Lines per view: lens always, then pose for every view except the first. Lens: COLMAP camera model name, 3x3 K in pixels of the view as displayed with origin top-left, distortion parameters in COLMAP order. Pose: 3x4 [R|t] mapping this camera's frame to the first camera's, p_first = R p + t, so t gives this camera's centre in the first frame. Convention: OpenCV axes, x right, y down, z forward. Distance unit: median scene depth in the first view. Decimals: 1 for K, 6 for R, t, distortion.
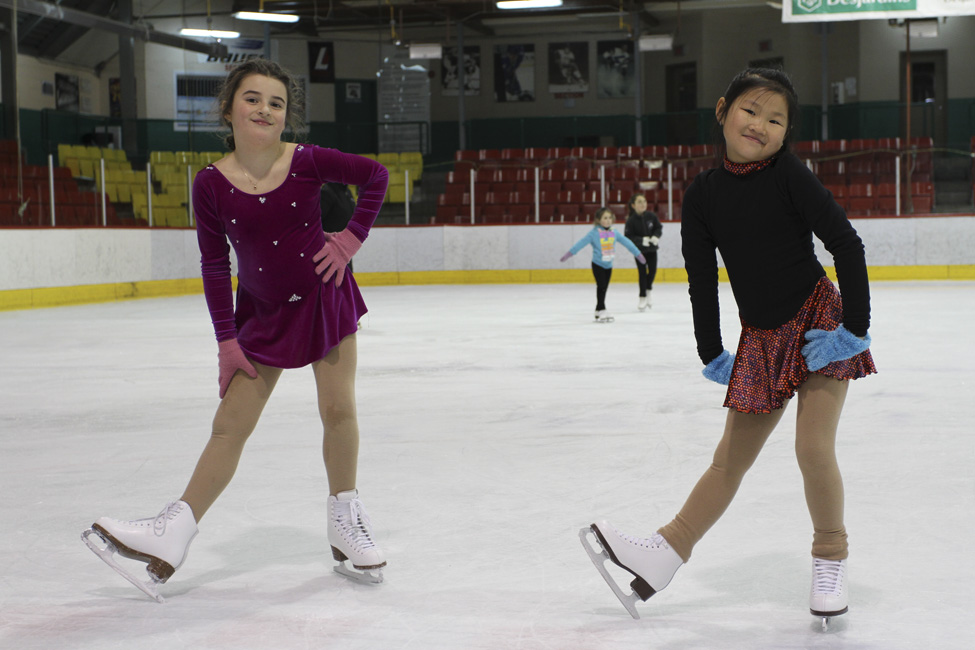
lens RADIAL K [[1735.4, 0, 487.5], [0, 1735.4, 325.0], [0, 0, 1]] dist [0.039625, 0.069761]
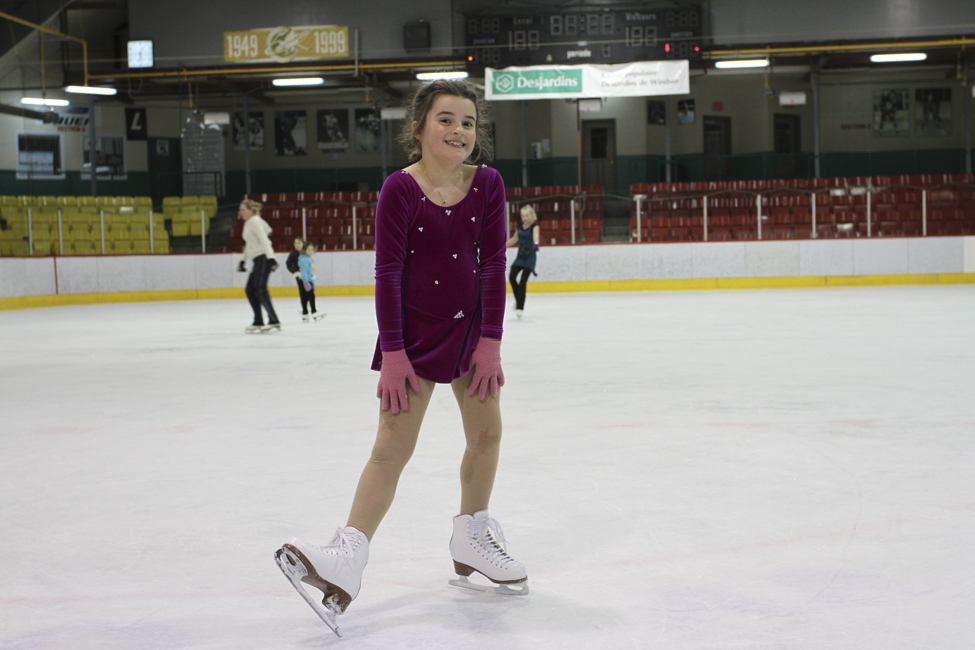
lens RADIAL K [[1530.6, 0, 487.5], [0, 1530.6, 325.0], [0, 0, 1]] dist [0.020177, 0.050987]
pose [[0.992869, -0.012176, 0.118583, 0.026690], [0.013064, 0.999892, -0.006714, 0.006172], [-0.118489, 0.008215, 0.992921, -0.150266]]
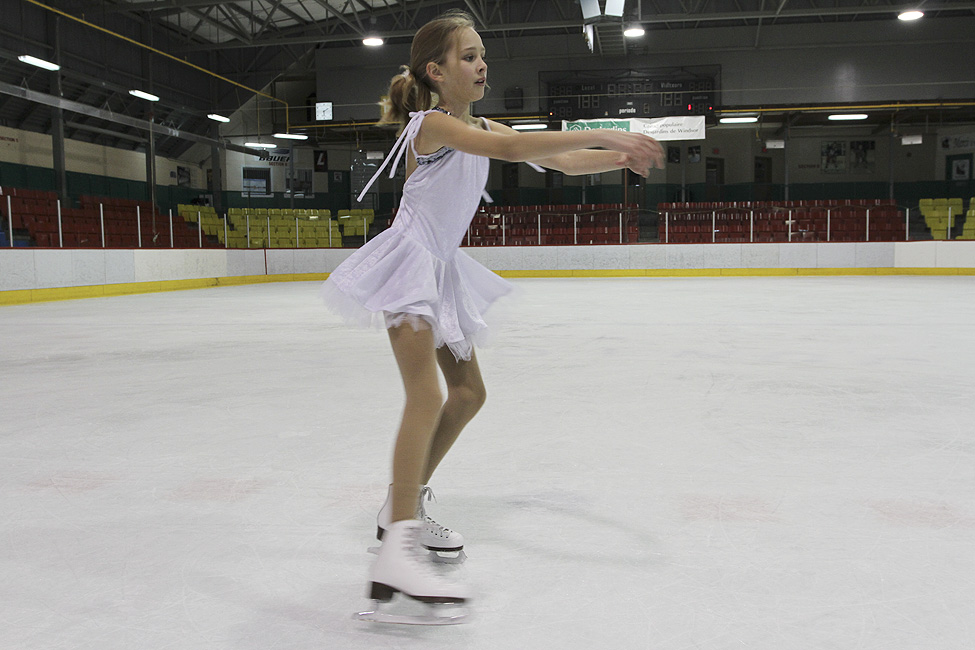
lens RADIAL K [[895.2, 0, 487.5], [0, 895.2, 325.0], [0, 0, 1]] dist [-0.059103, 0.006738]
pose [[0.996813, -0.002806, 0.079728, 0.008142], [0.000585, 0.999611, 0.027870, -0.000175], [-0.079775, -0.027734, 0.996427, 0.017894]]
